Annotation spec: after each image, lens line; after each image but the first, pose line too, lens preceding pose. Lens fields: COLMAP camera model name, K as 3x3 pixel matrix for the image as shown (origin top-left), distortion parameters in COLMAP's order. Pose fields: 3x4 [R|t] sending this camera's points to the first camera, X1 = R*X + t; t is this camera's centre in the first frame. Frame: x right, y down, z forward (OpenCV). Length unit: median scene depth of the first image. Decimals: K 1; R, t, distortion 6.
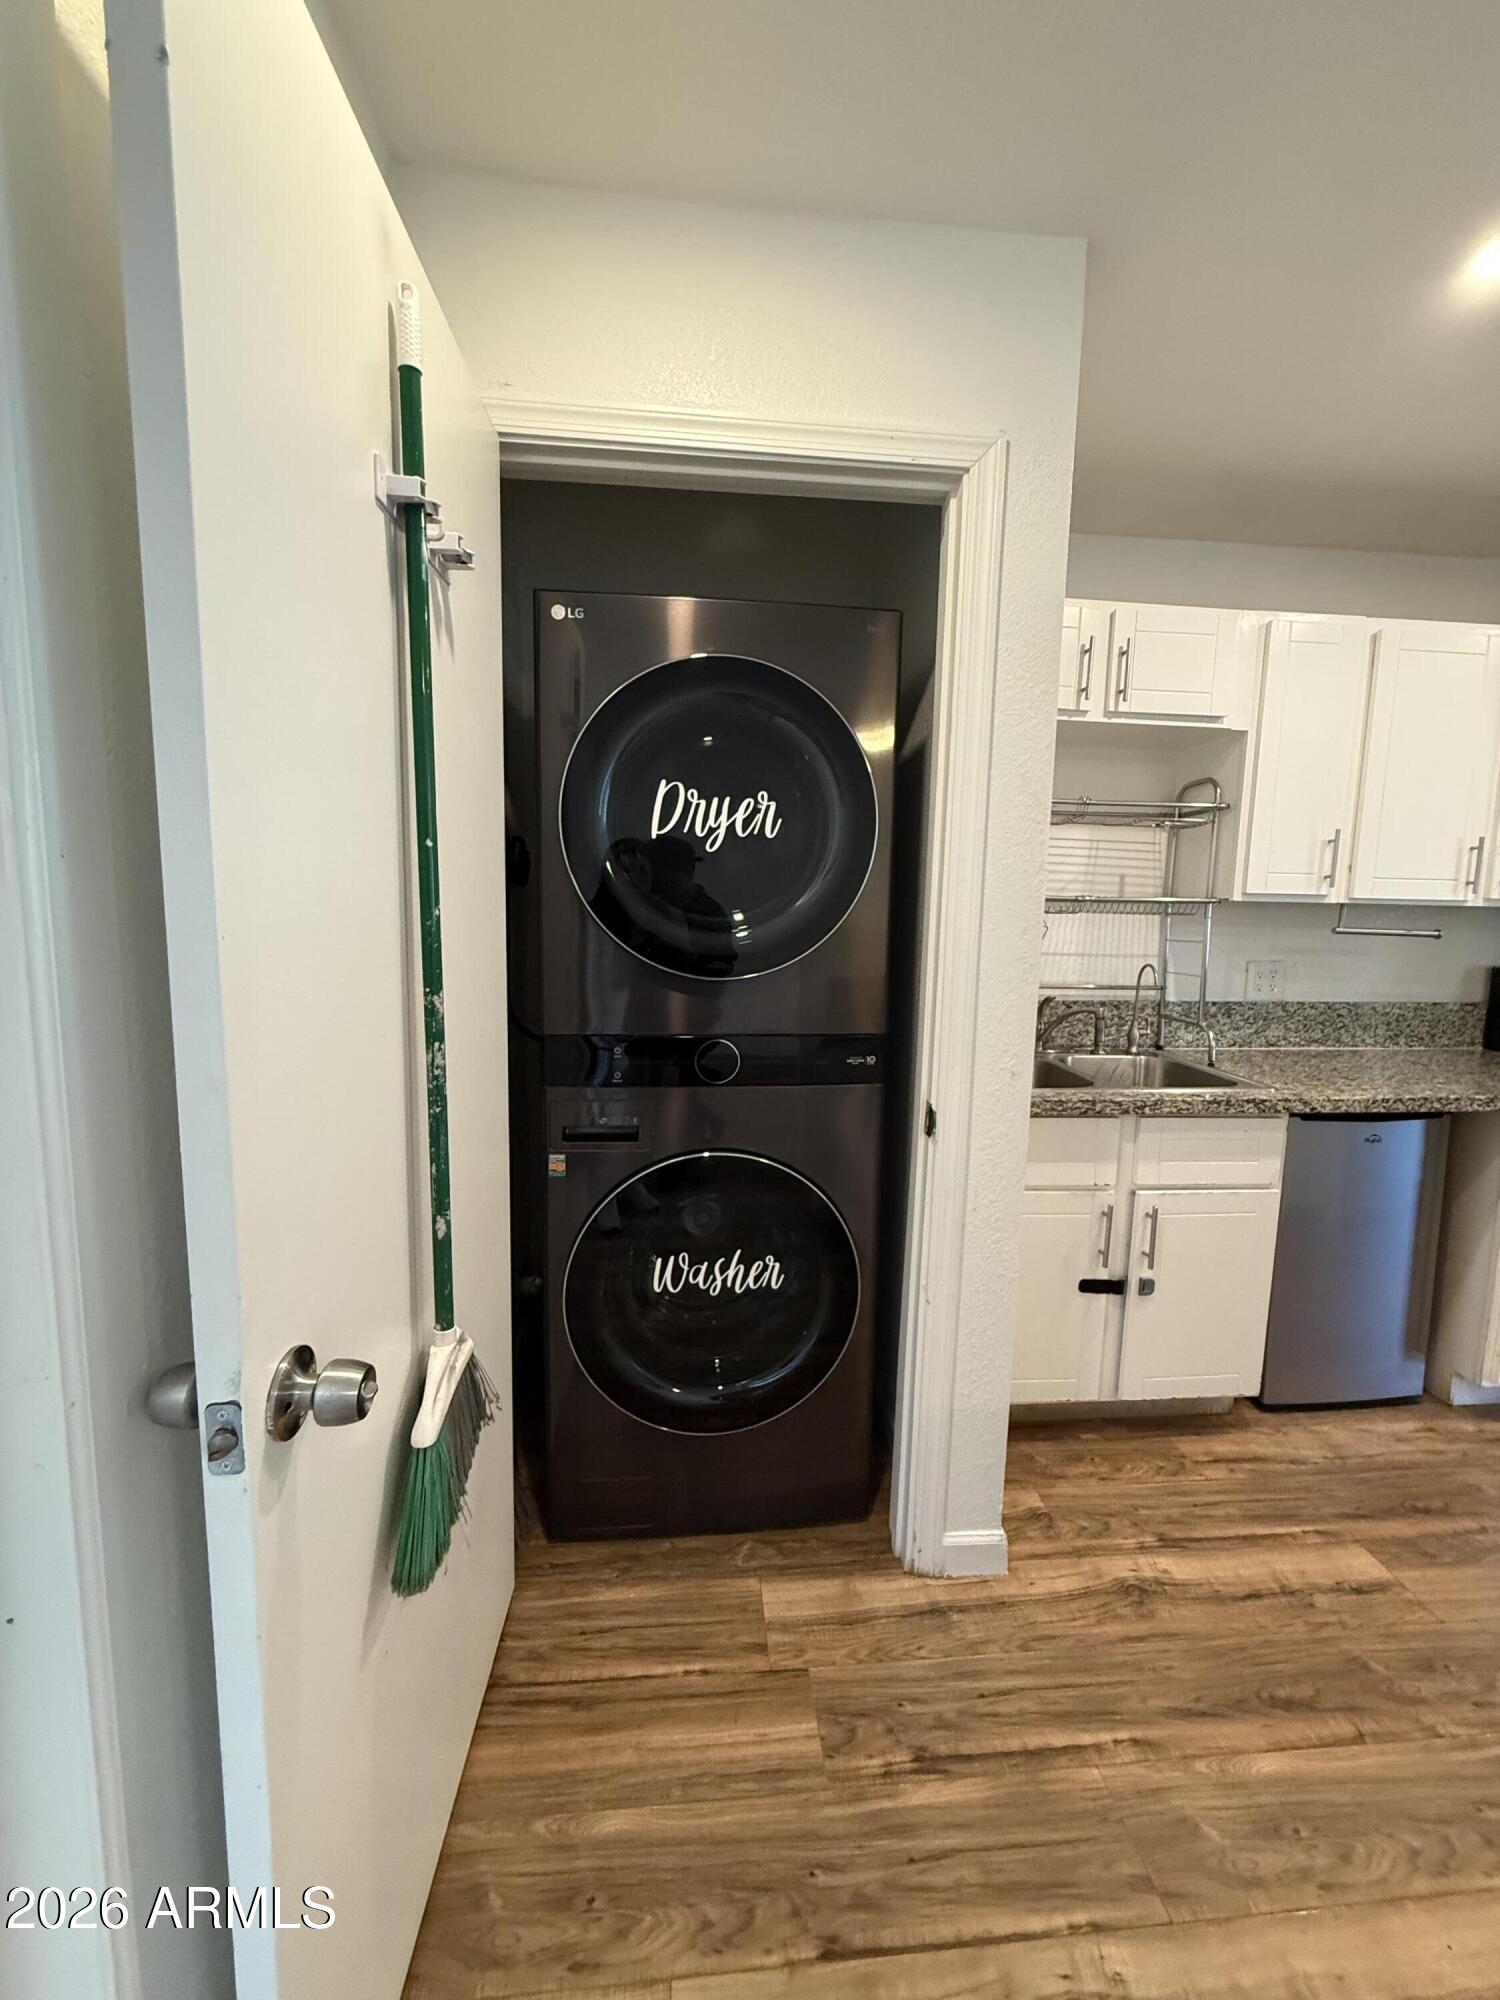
lens RADIAL K [[795.3, 0, 751.1], [0, 795.3, 996.3], [0, 0, 1]] dist [0.000156, -0.000101]
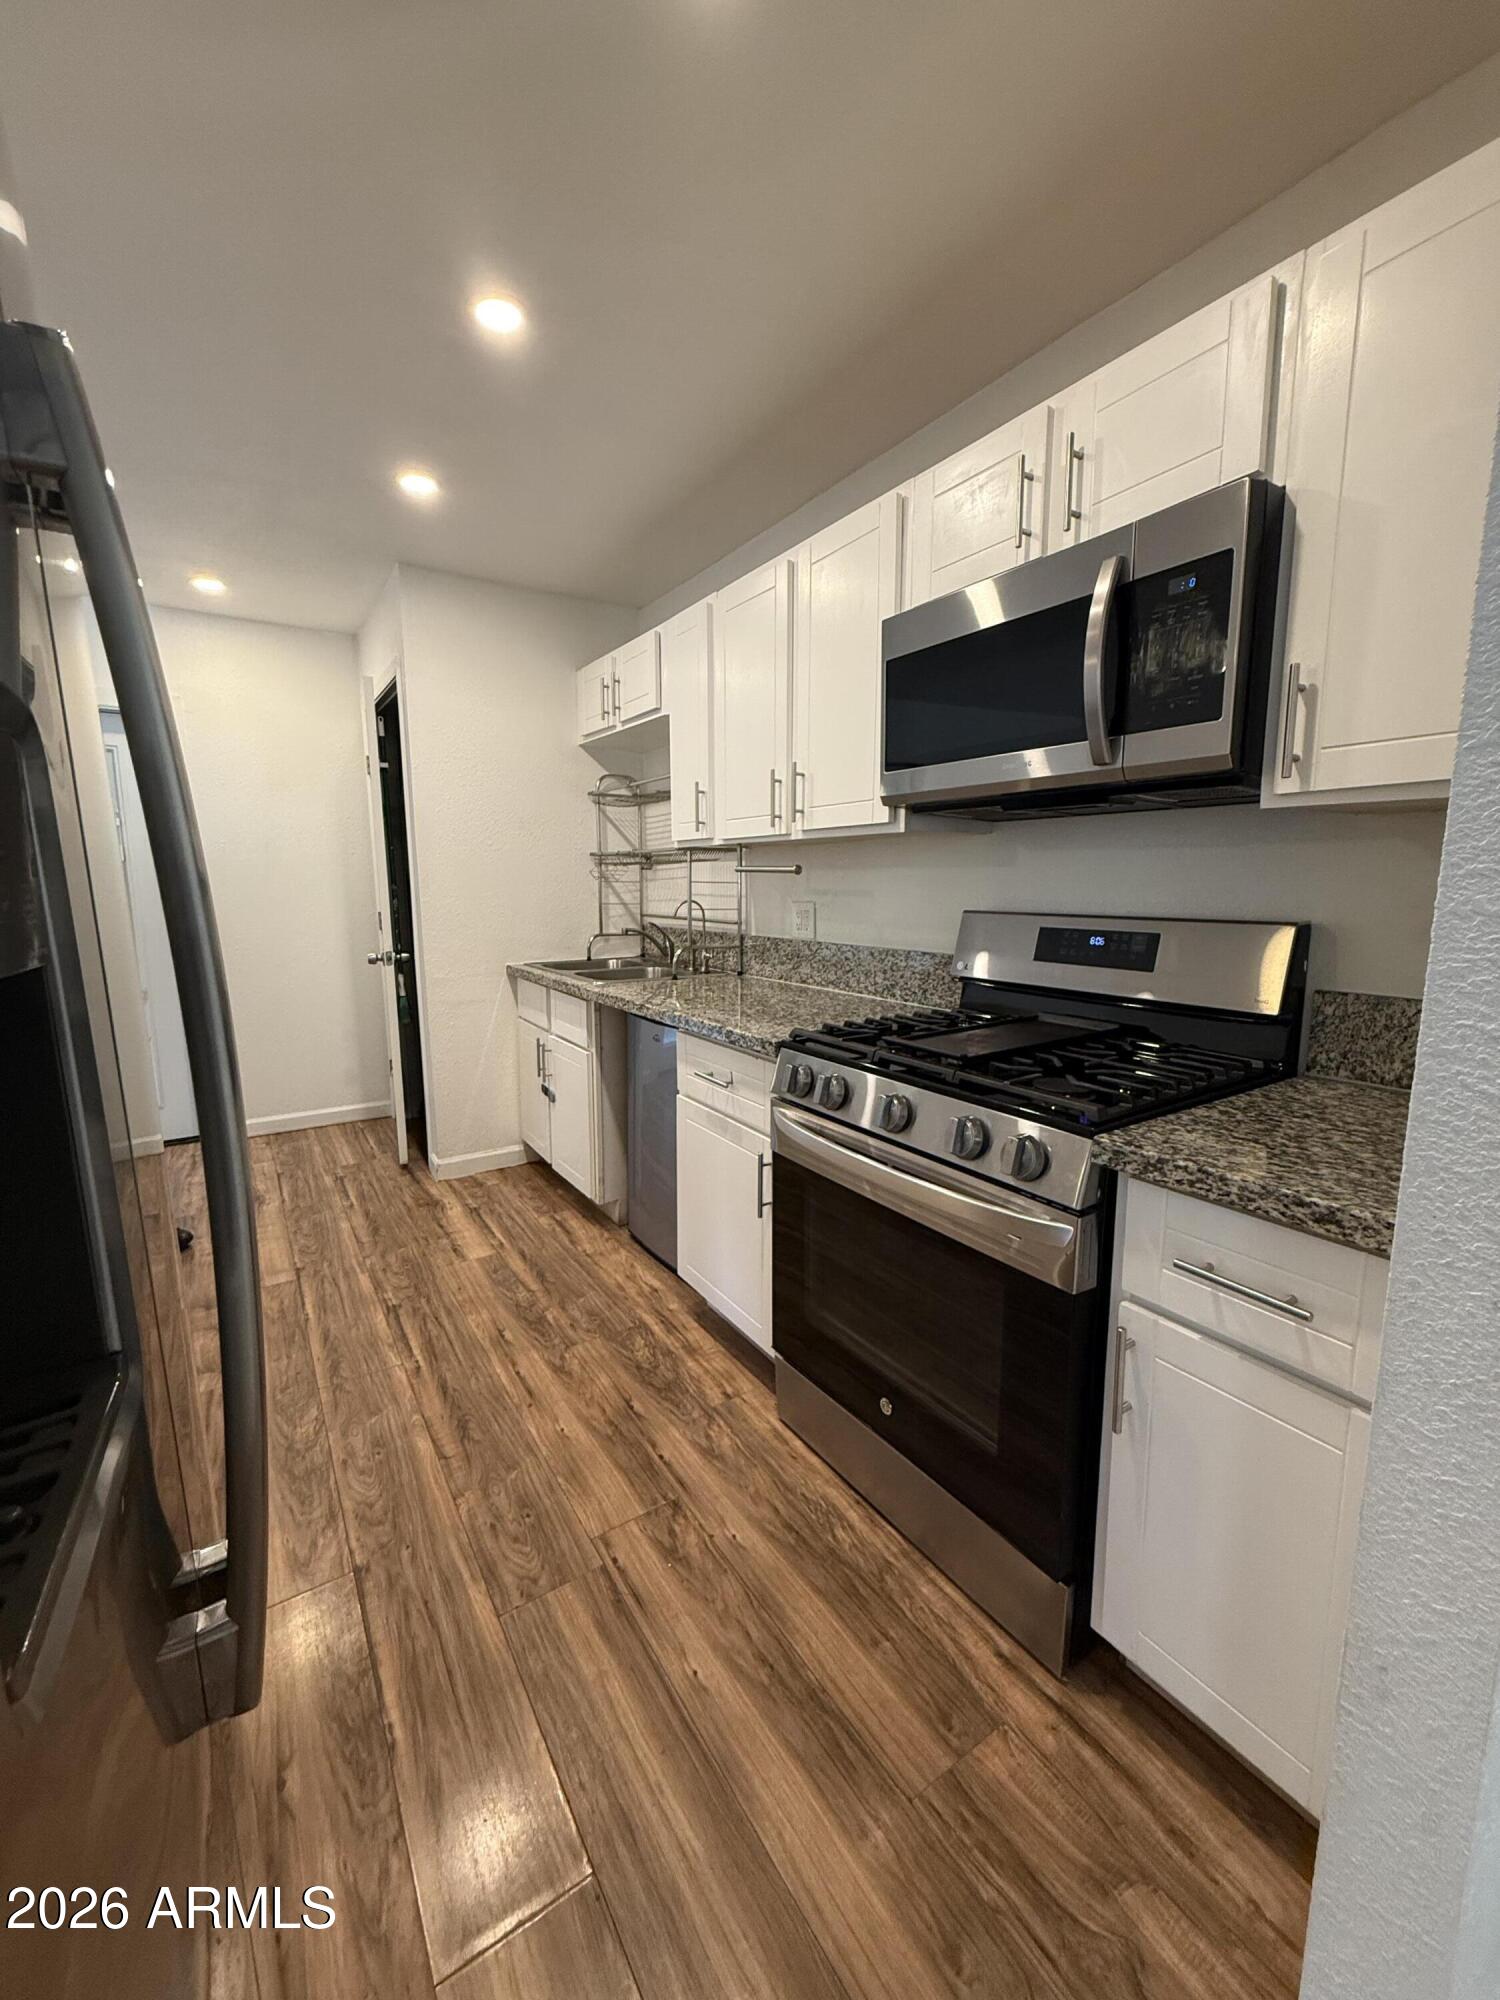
lens RADIAL K [[795.3, 0, 751.1], [0, 795.3, 996.3], [0, 0, 1]] dist [0.000156, -0.000101]
pose [[0.471960, 0.107303, -0.875065, 2.049827], [-0.094636, 0.992997, 0.070723, 0.016689], [0.876526, 0.049435, 0.478810, 0.579662]]
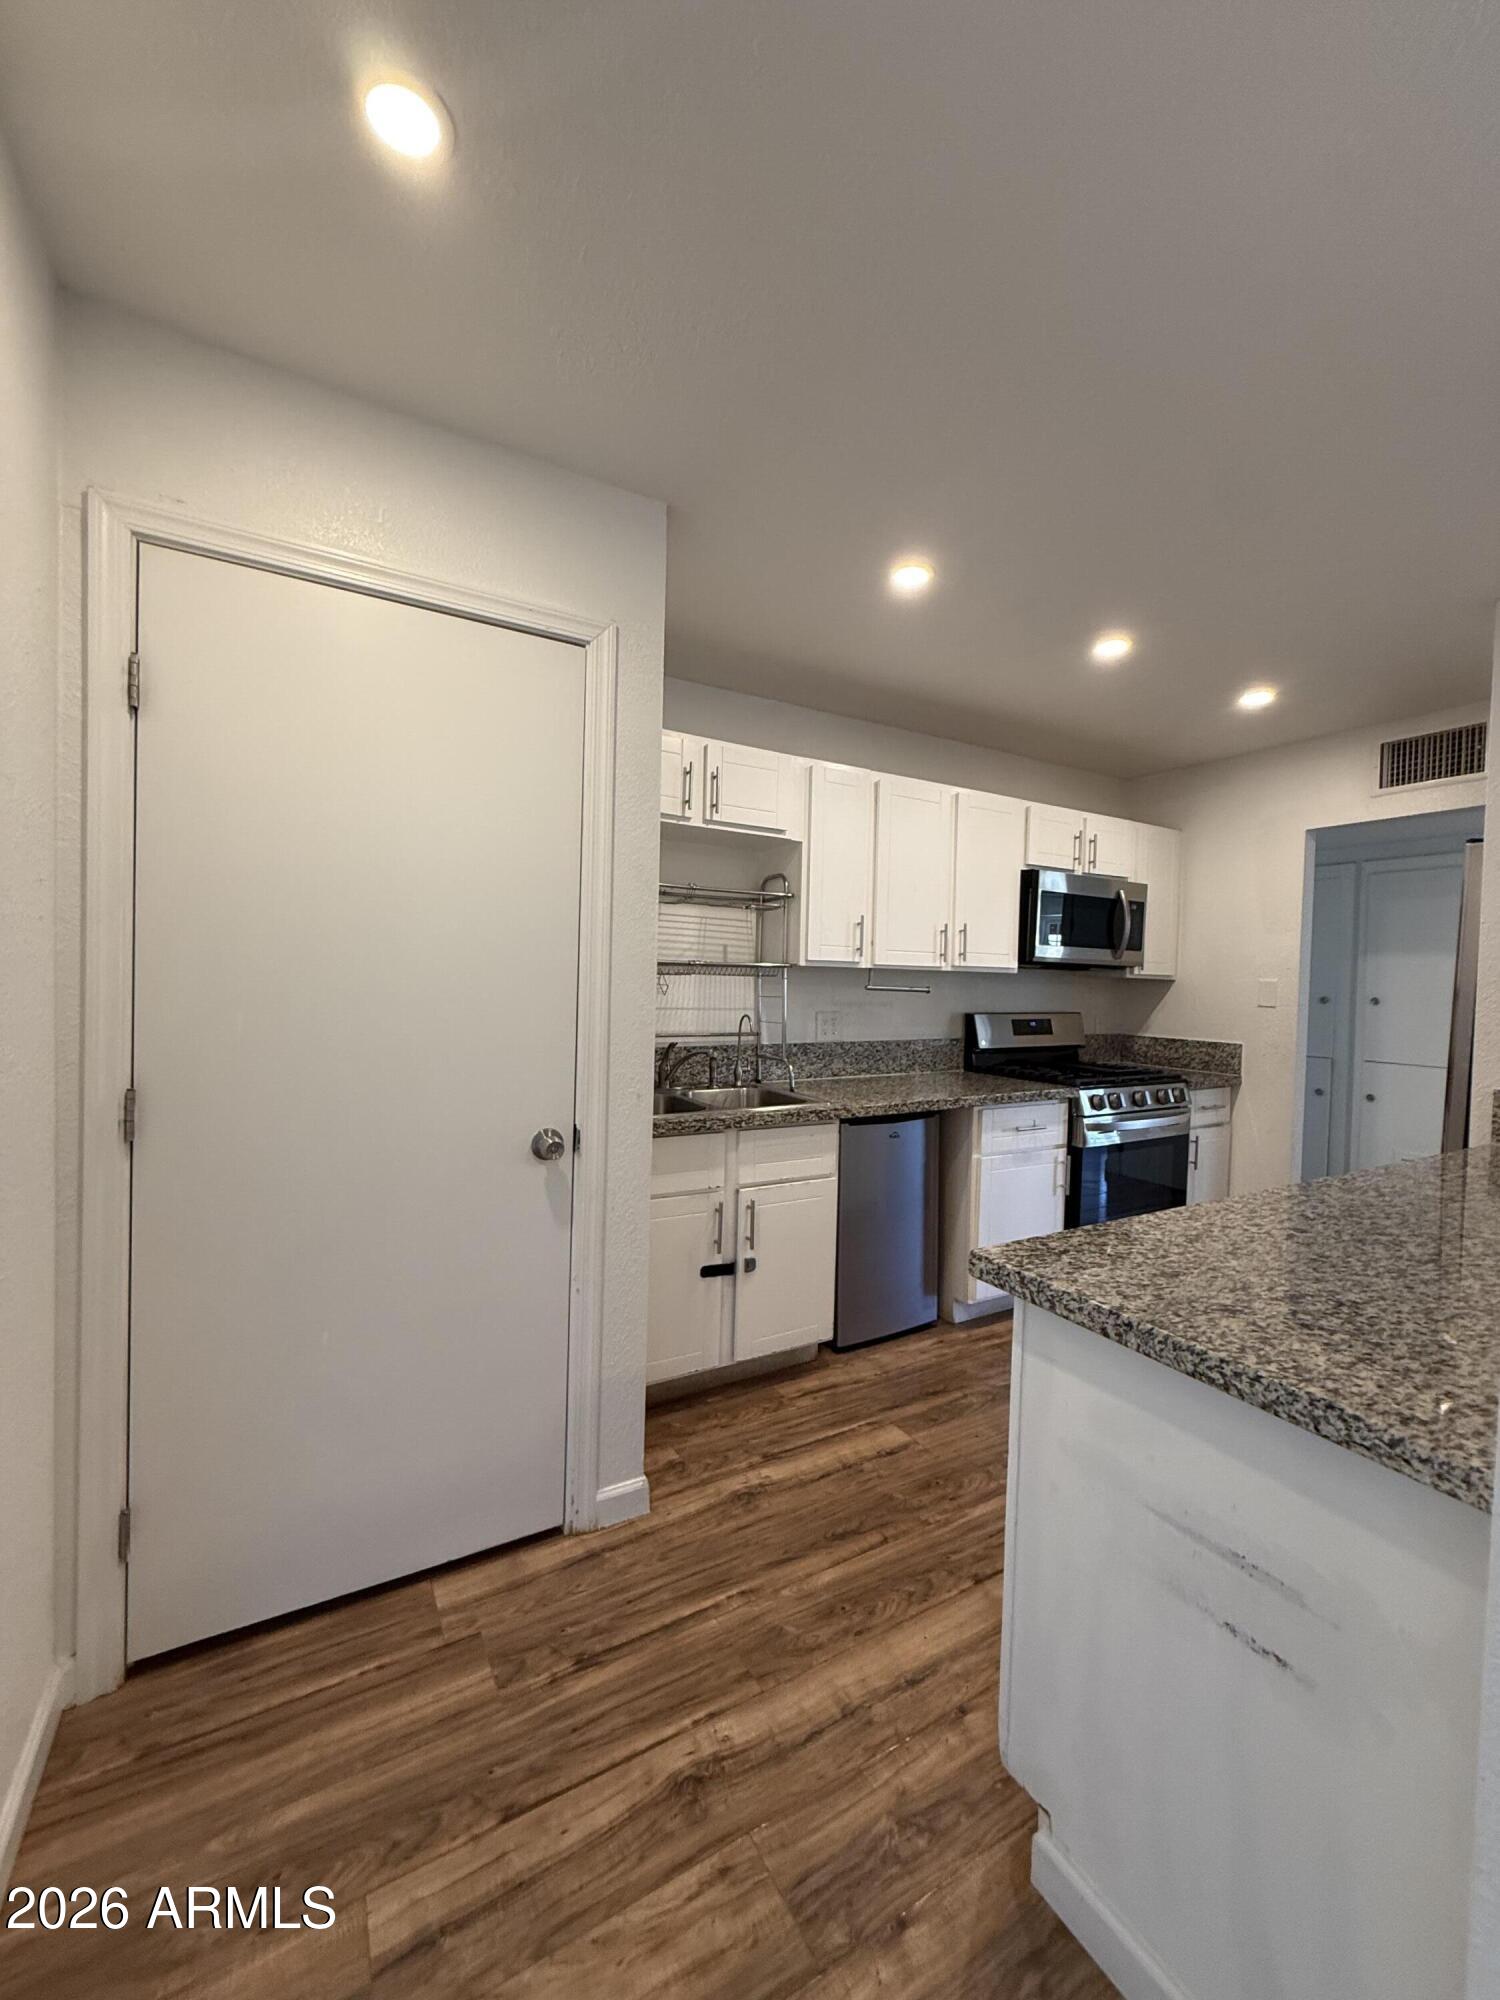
lens RADIAL K [[795.3, 0, 751.1], [0, 795.3, 996.3], [0, 0, 1]] dist [0.000156, -0.000101]
pose [[0.907112, -0.008723, 0.420800, -0.034387], [0.044504, 0.996168, -0.075285, 0.032020], [-0.418531, 0.087019, 0.904024, -0.192013]]
